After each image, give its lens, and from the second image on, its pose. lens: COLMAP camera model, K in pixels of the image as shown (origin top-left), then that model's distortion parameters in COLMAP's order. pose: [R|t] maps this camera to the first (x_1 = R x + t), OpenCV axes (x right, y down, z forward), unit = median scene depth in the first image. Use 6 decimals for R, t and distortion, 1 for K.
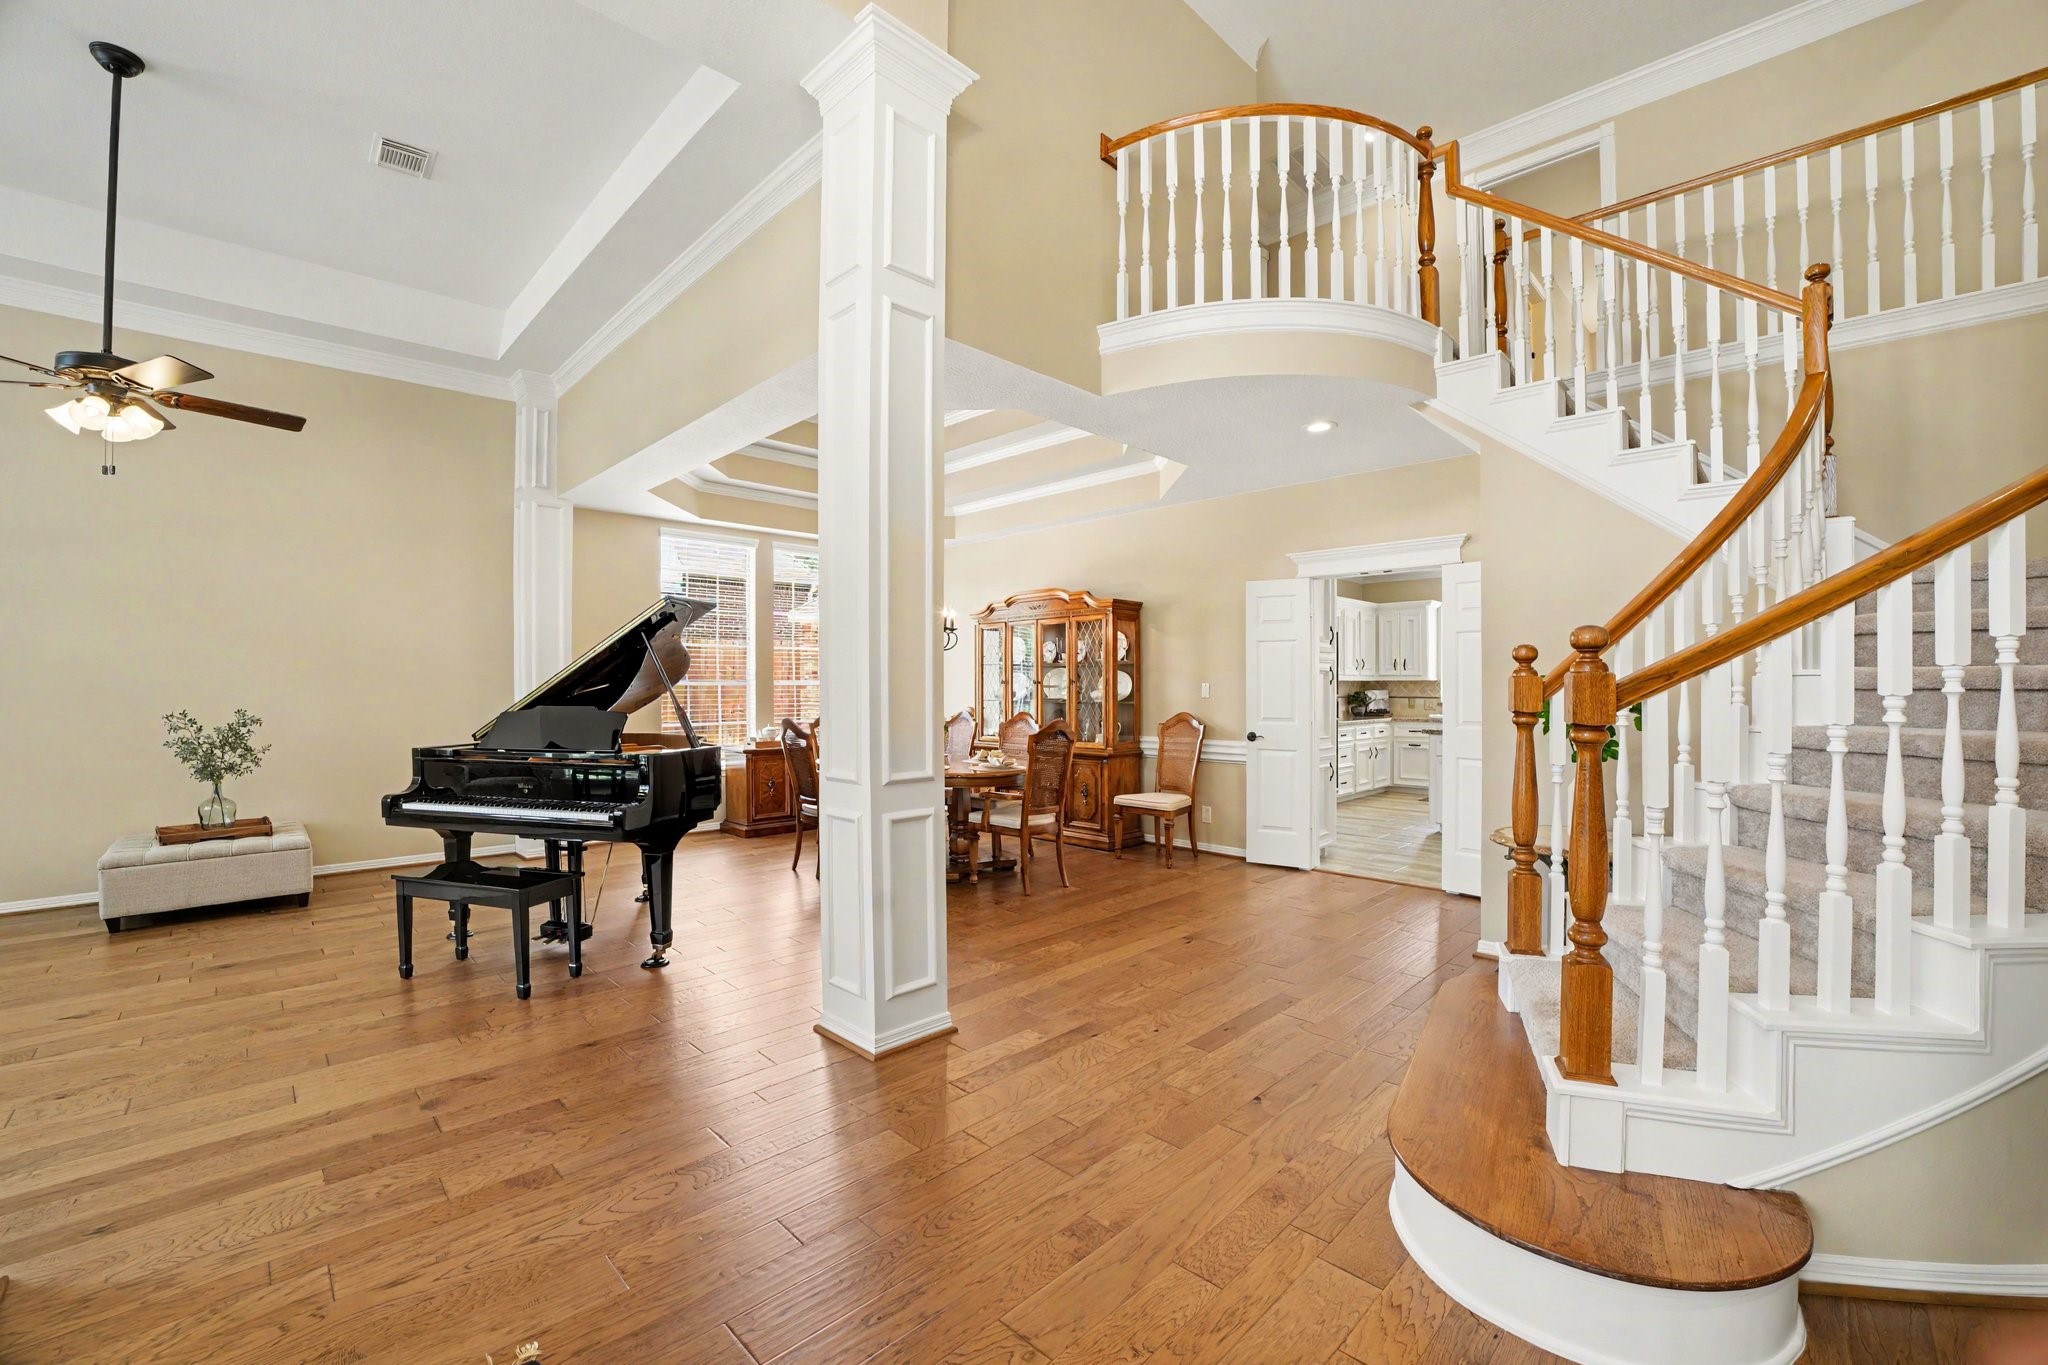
lens RADIAL K [[854.7, 0, 1025.3], [0, 854.7, 677.5], [0, 0, 1]] dist [-0.052331, 0.011471]
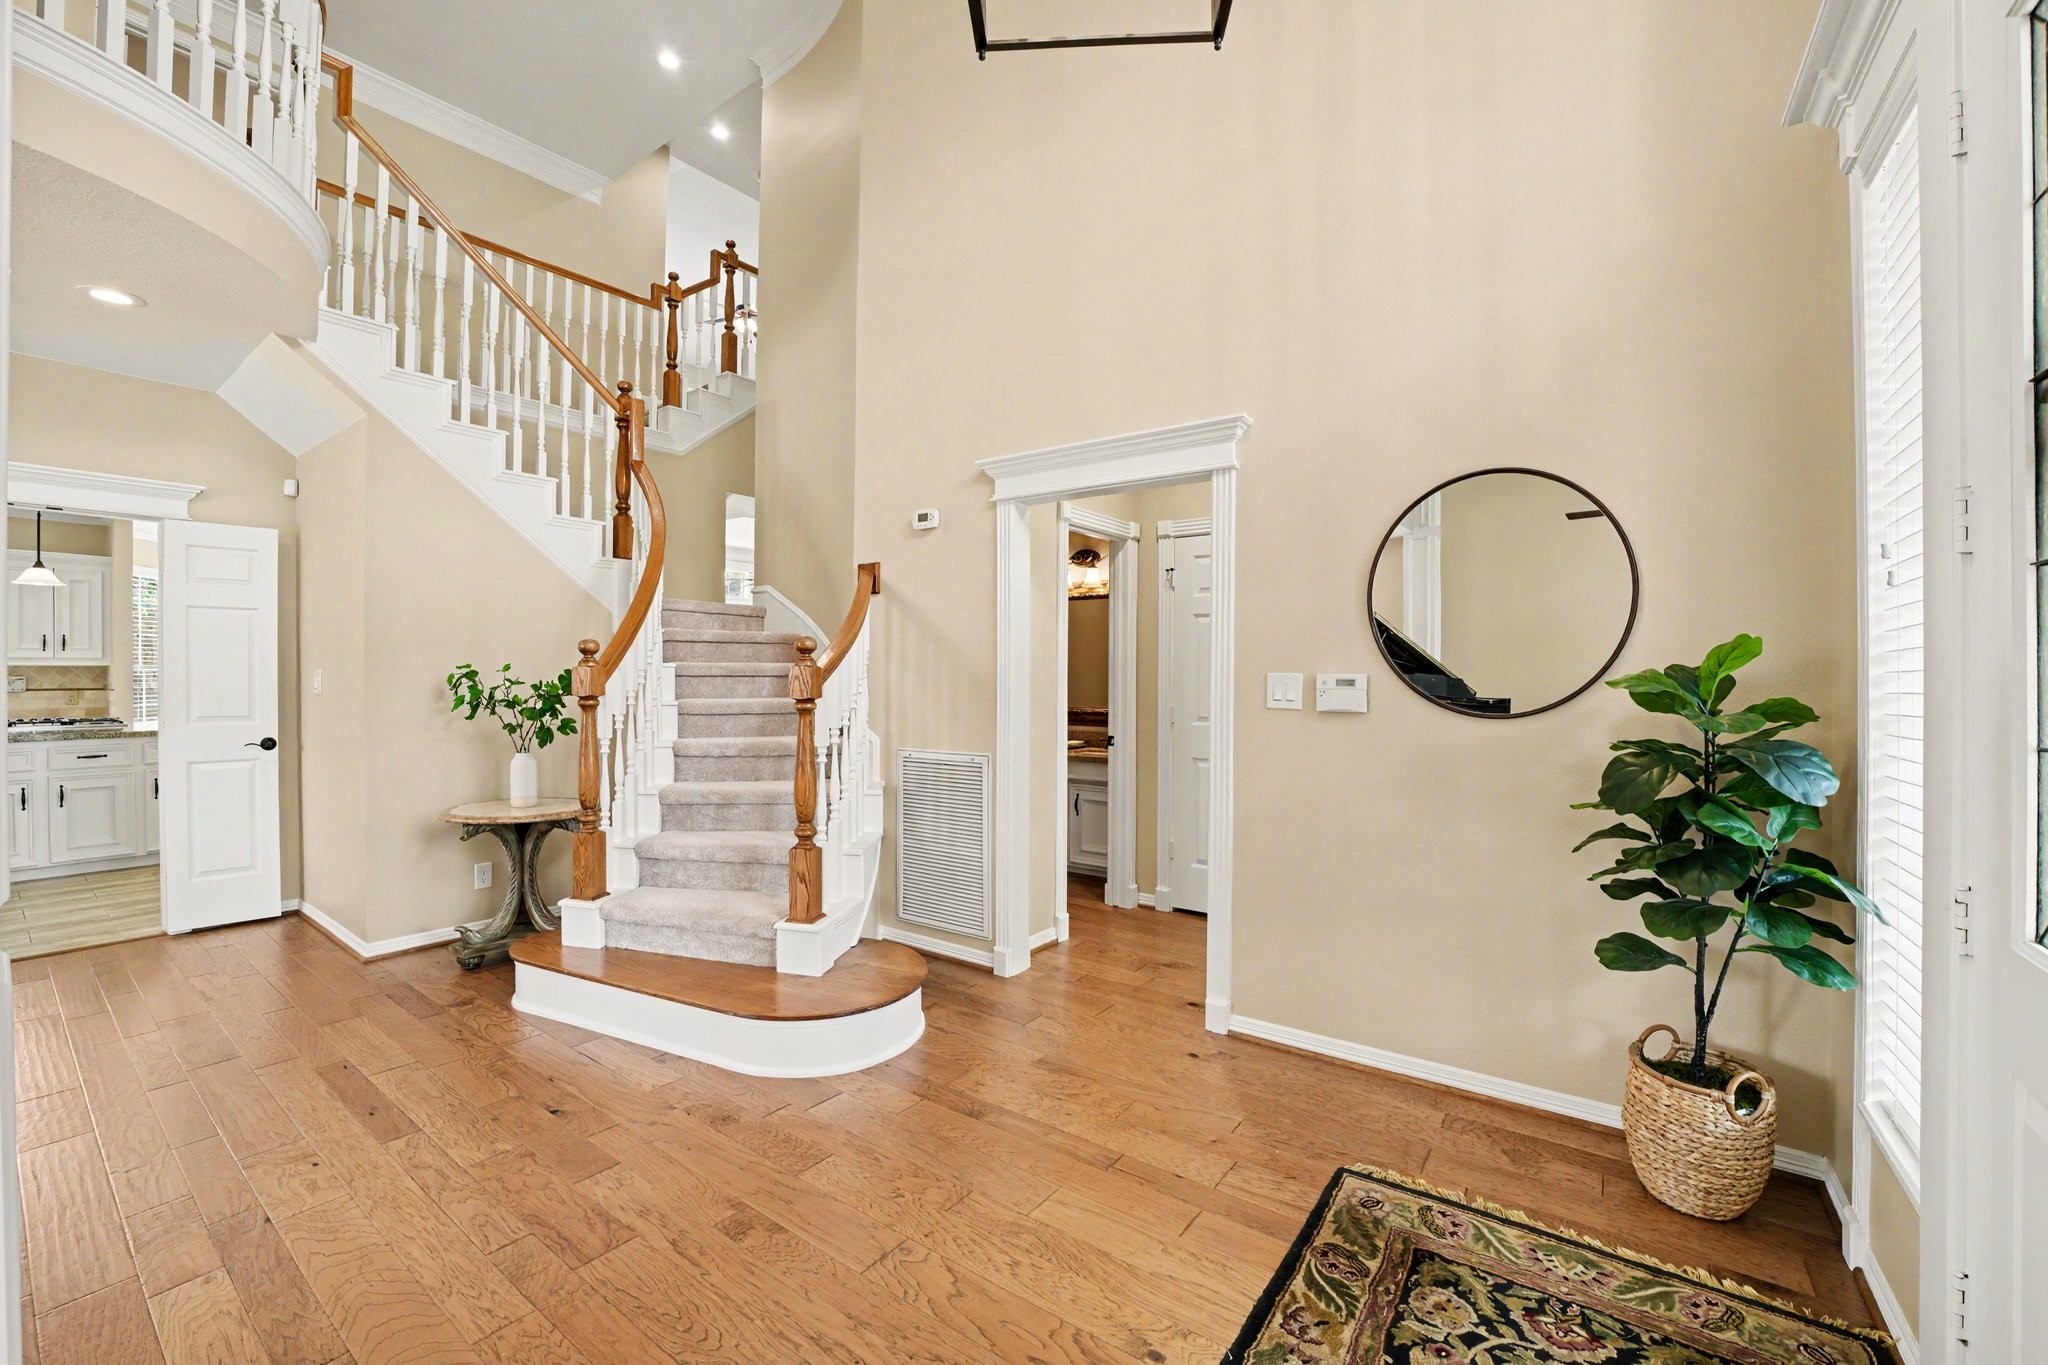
lens RADIAL K [[854.7, 0, 1025.3], [0, 854.7, 677.5], [0, 0, 1]] dist [-0.052331, 0.011471]
pose [[-0.157639, -0.005254, 0.987483, -0.560390], [-0.009572, 0.999947, 0.003792, 0.004492], [-0.987450, -0.008855, -0.157681, 0.487424]]
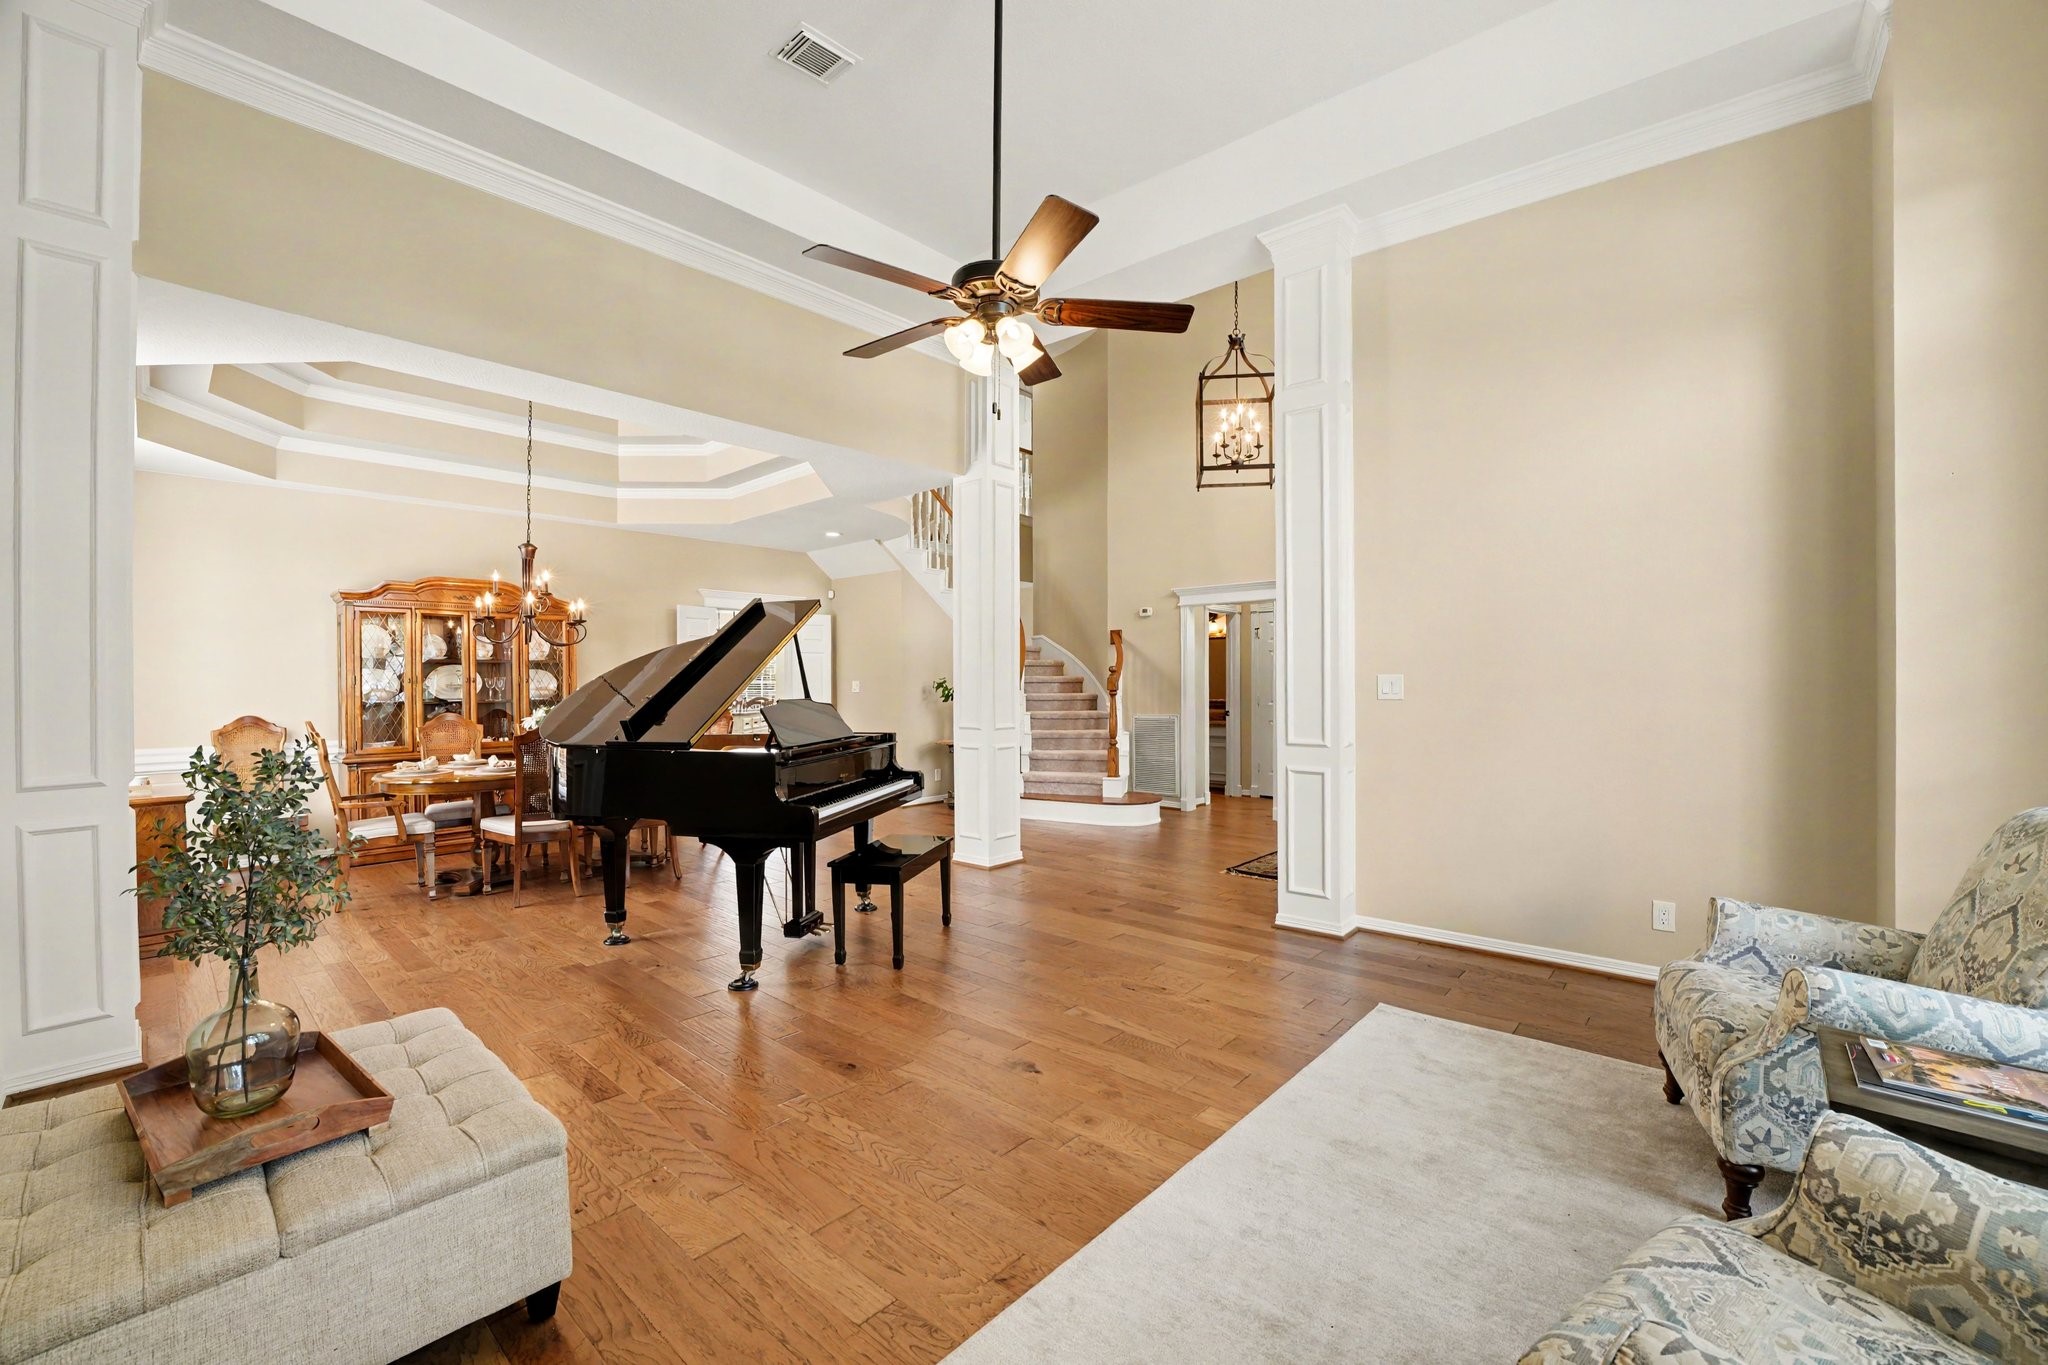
lens RADIAL K [[854.7, 0, 1025.3], [0, 854.7, 677.5], [0, 0, 1]] dist [-0.052331, 0.011471]
pose [[-0.060042, 0.006745, 0.998173, -1.906438], [-0.002632, 0.999973, -0.006915, 0.014320], [-0.998192, -0.003043, -0.060022, 0.941843]]
